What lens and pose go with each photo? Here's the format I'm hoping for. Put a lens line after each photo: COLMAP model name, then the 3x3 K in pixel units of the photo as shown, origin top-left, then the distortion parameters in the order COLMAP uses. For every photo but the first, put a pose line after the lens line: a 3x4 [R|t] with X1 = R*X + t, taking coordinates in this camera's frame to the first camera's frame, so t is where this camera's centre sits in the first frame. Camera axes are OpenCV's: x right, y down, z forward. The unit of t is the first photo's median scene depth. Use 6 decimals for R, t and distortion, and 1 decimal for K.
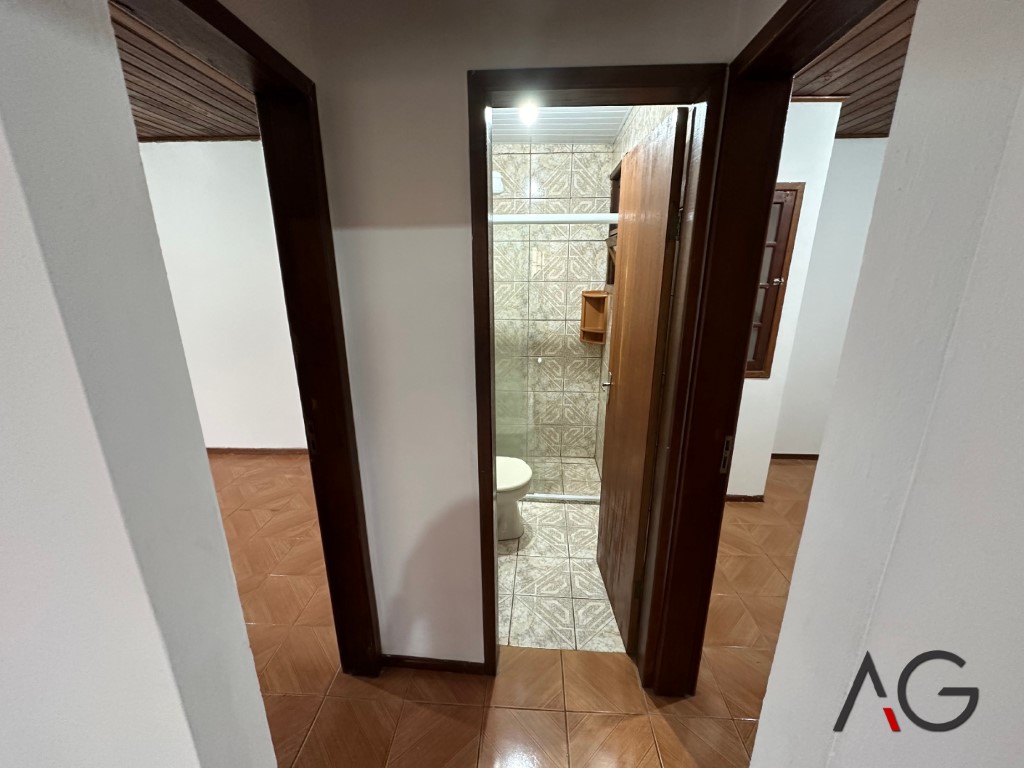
lens RADIAL K [[409.6, 0, 512.0], [0, 409.6, 384.0], [0, 0, 1]] dist [-0.001243, -0.000400]
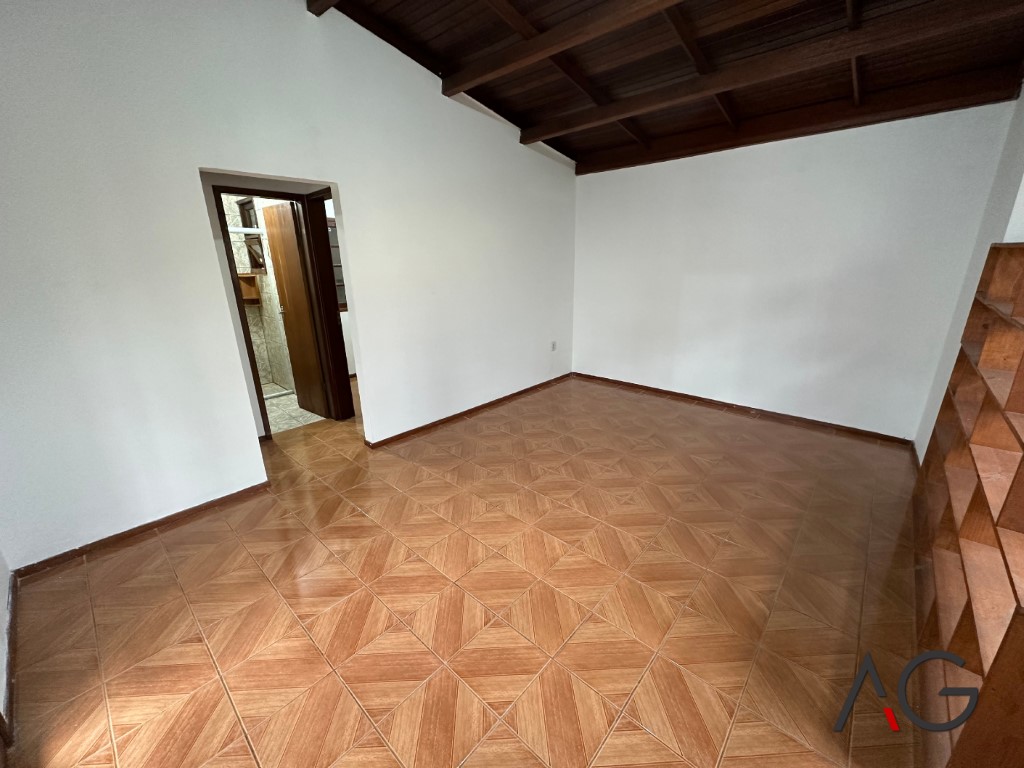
lens RADIAL K [[409.6, 0, 512.0], [0, 409.6, 384.0], [0, 0, 1]] dist [-0.001243, -0.000400]
pose [[0.633537, -0.238525, 0.736027, -0.527415], [0.232153, 0.966064, 0.113247, 0.318574], [-0.738062, 0.099125, 0.667412, -1.002351]]
